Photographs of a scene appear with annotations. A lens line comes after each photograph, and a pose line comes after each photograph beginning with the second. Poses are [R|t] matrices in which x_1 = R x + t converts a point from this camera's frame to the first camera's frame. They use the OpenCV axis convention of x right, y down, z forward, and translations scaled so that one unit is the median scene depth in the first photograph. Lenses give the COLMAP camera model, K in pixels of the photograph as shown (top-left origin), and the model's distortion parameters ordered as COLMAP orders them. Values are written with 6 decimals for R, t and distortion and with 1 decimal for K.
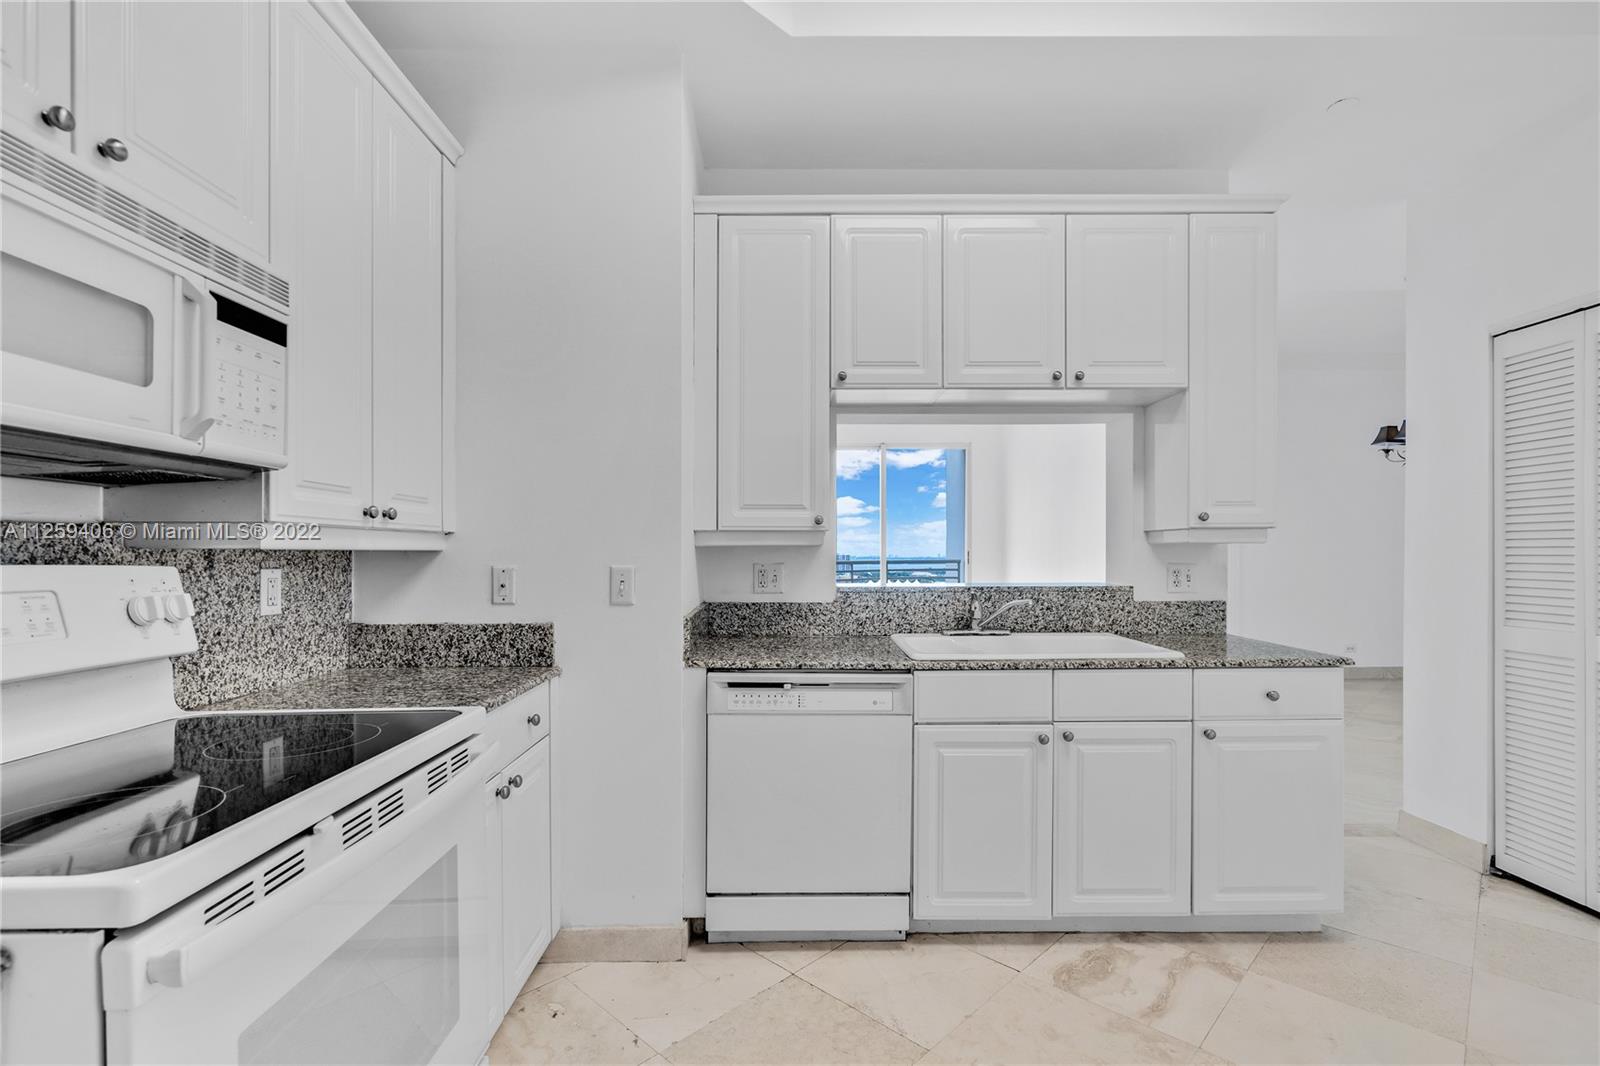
lens RADIAL K [[735.2, 0, 794.4], [0, 735.2, 562.7], [0, 0, 1]] dist [-0.003274, 0.001388]
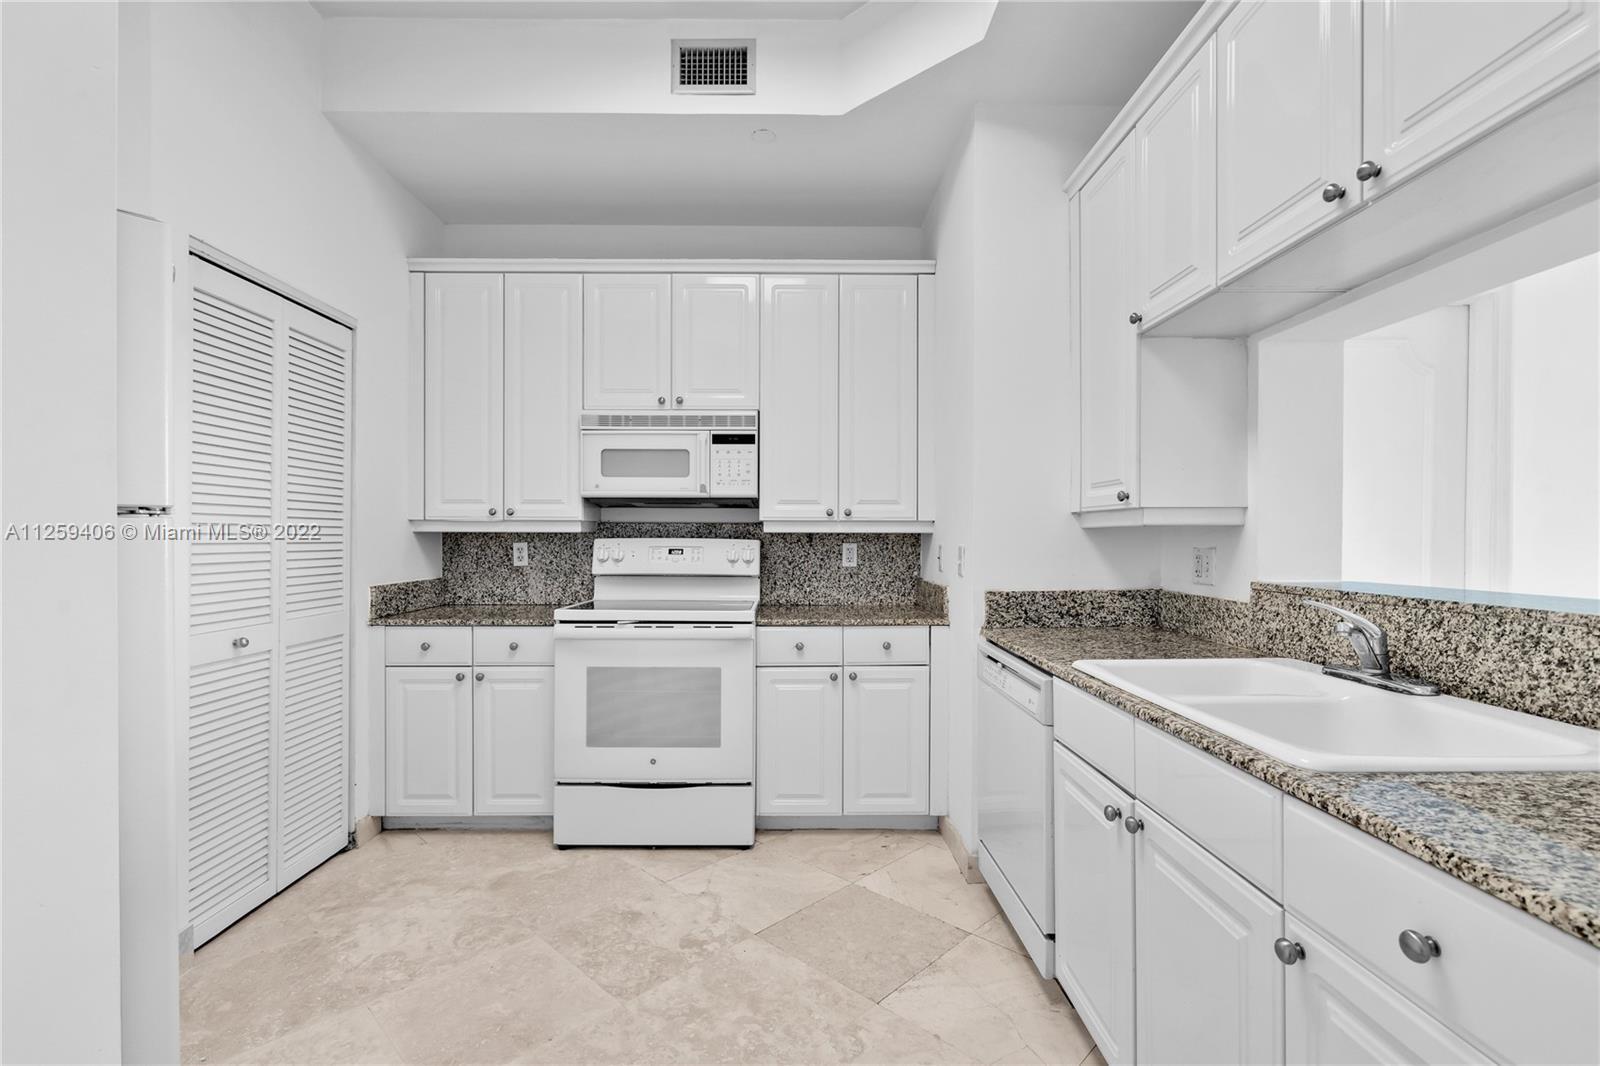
lens RADIAL K [[735.2, 0, 786.5], [0, 735.2, 547.2], [0, 0, 1]] dist [-0.003274, 0.001388]
pose [[-0.010123, 0.016391, -0.999814, 1.074167], [-0.014334, 0.999761, 0.016535, -0.008871], [0.999846, 0.014499, -0.009886, 0.756394]]
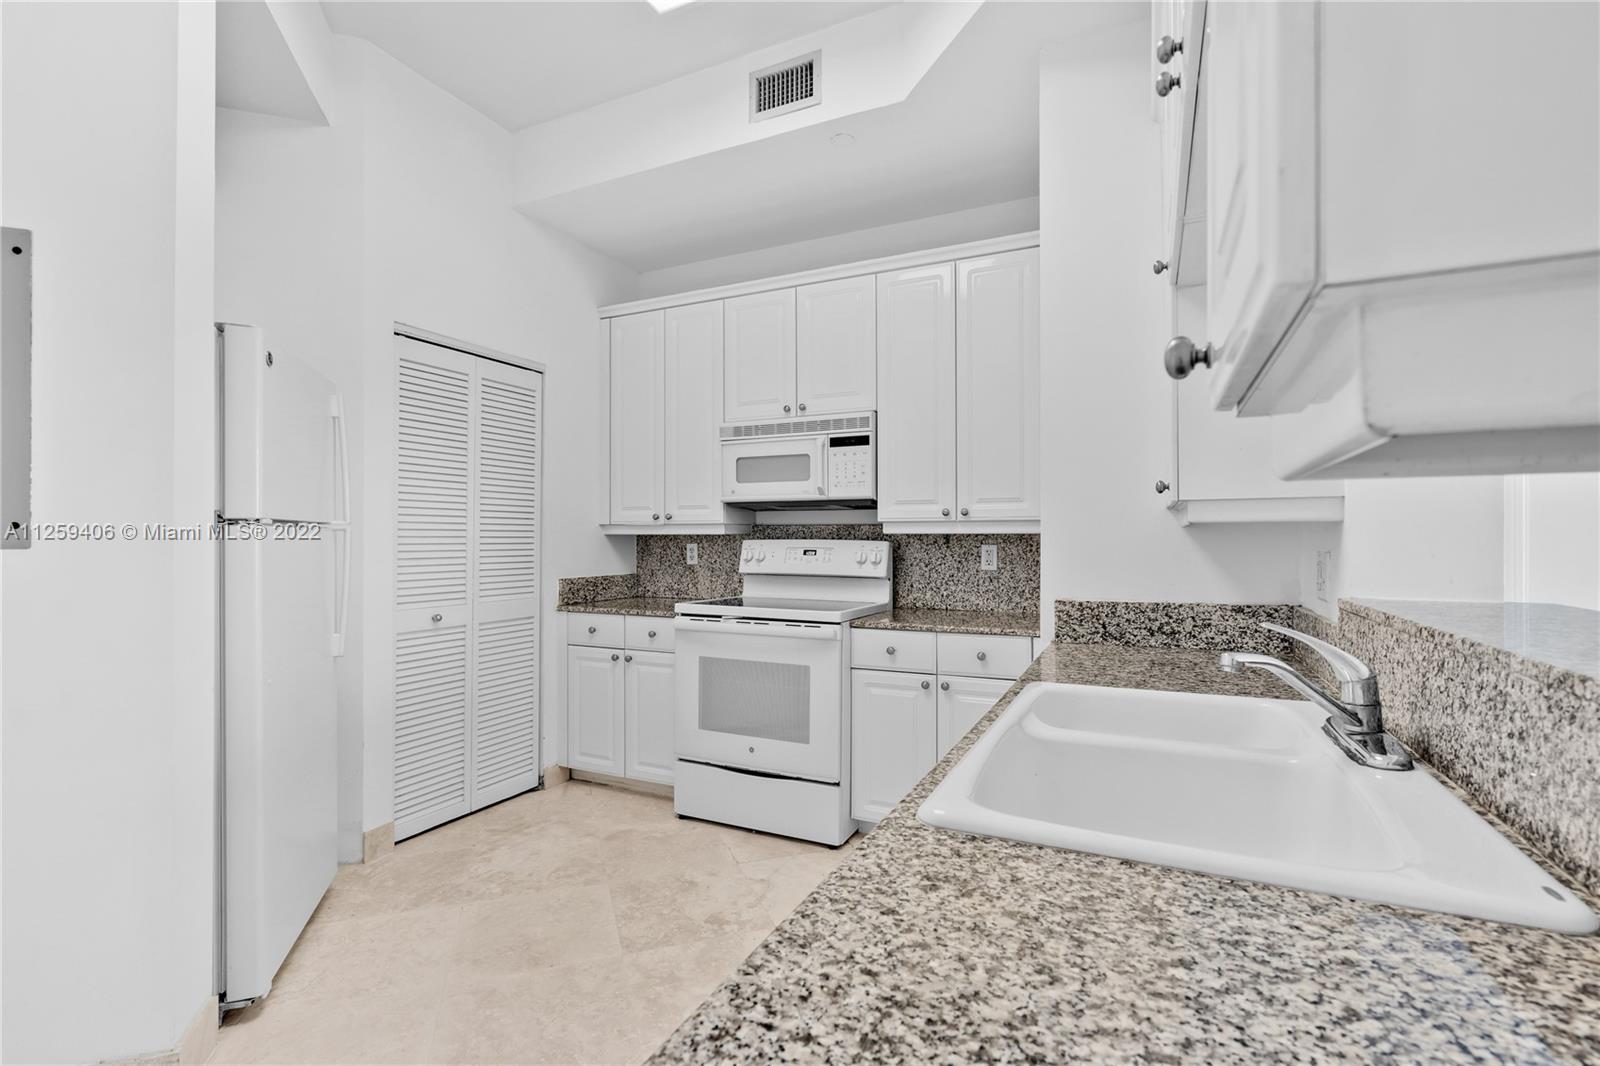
lens RADIAL K [[735.2, 0, 788.2], [0, 735.2, 540.9], [0, 0, 1]] dist [-0.003274, 0.001388]
pose [[-0.456787, 0.005877, -0.889557, 0.973491], [-0.009886, 0.999883, 0.011683, -0.014503], [0.889521, 0.014131, -0.456676, 1.223868]]
